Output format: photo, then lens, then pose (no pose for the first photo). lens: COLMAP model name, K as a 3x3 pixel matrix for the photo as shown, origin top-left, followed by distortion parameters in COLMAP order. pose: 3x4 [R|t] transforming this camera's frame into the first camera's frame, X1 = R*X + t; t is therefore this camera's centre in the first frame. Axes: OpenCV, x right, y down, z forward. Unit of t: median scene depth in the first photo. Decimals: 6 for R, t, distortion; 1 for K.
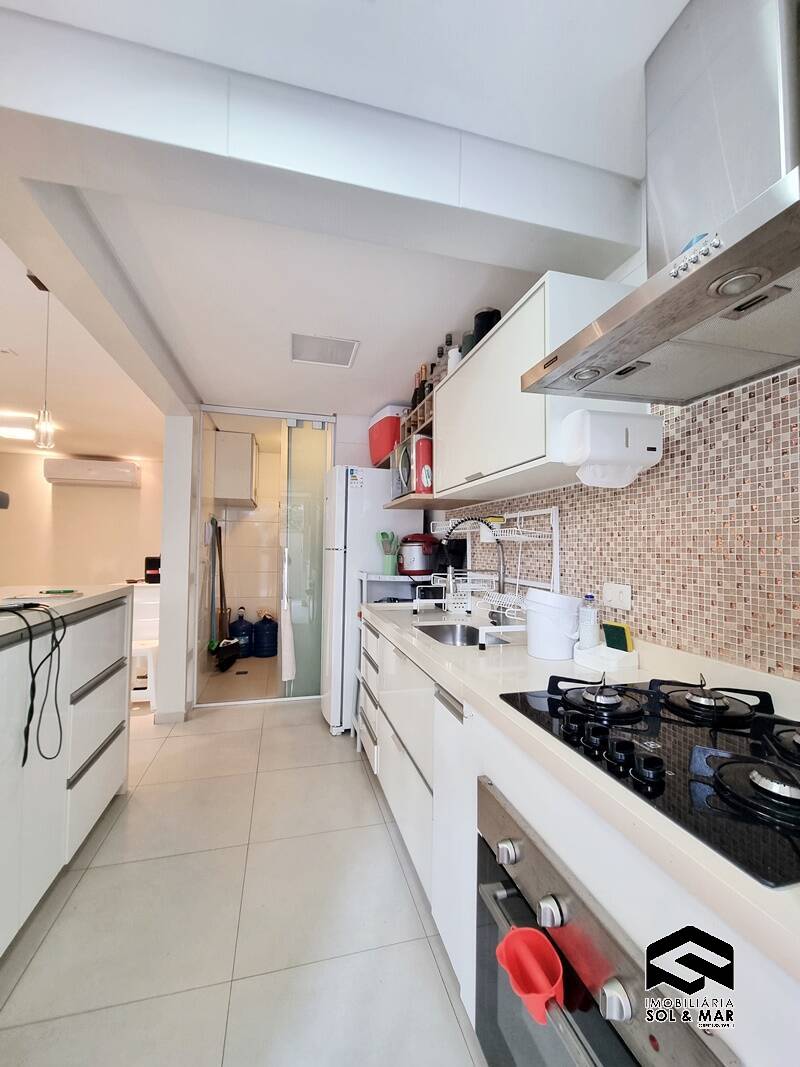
lens RADIAL K [[434.6, 0, 398.5], [0, 434.6, 534.4], [0, 0, 1]] dist [-0.002031, 0.000048]
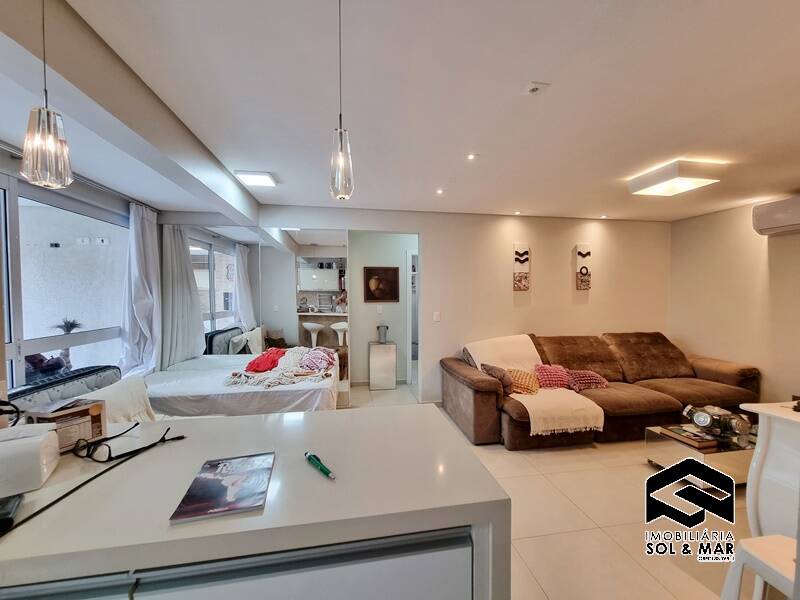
lens RADIAL K [[325.8, 0, 401.2], [0, 325.8, 305.1], [0, 0, 1]] dist [0.001677, -0.000117]
pose [[-0.083727, 0.023921, -0.996202, -0.131826], [0.032456, 0.999247, 0.021266, -0.022141], [0.995960, -0.030552, -0.084441, 0.366002]]
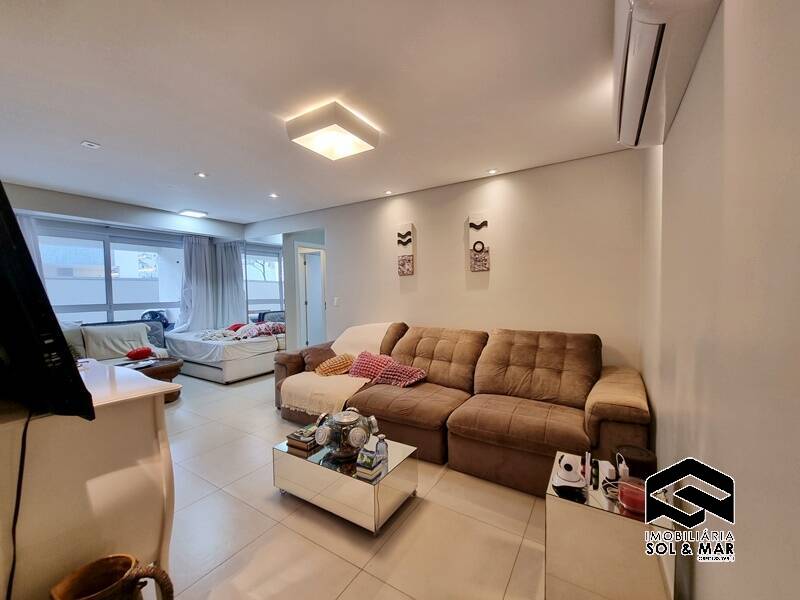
lens RADIAL K [[325.8, 0, 402.4], [0, 325.8, 304.7], [0, 0, 1]] dist [-0.002031, 0.000048]
pose [[-0.730464, 0.021646, -0.682608, -0.418550], [0.020920, 0.999738, 0.009316, 0.023036], [0.682630, -0.007475, -0.730726, 1.051023]]
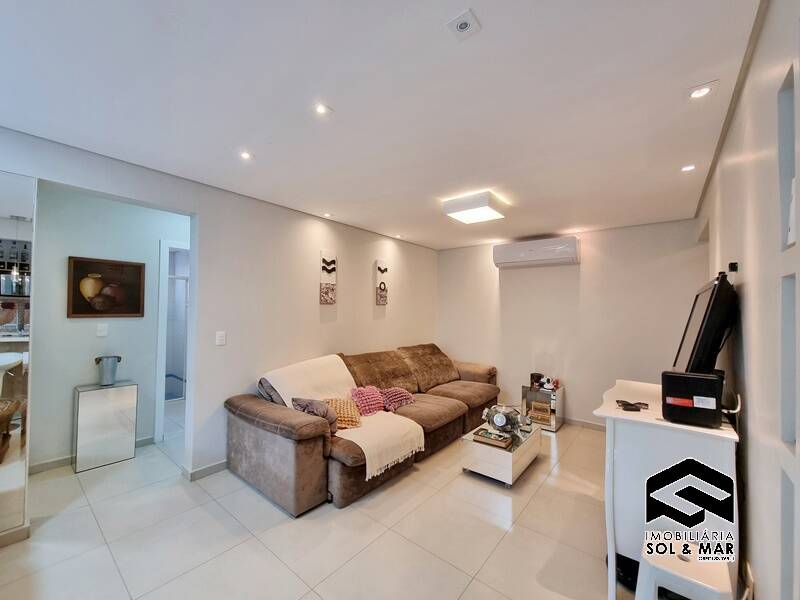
lens RADIAL K [[325.8, 0, 402.4], [0, 325.8, 304.7], [0, 0, 1]] dist [-0.002031, 0.000048]
pose [[0.597127, -0.015634, -0.801994, -0.282482], [0.016125, 0.999842, -0.007485, -0.022281], [0.801985, -0.008462, 0.597285, 0.309797]]
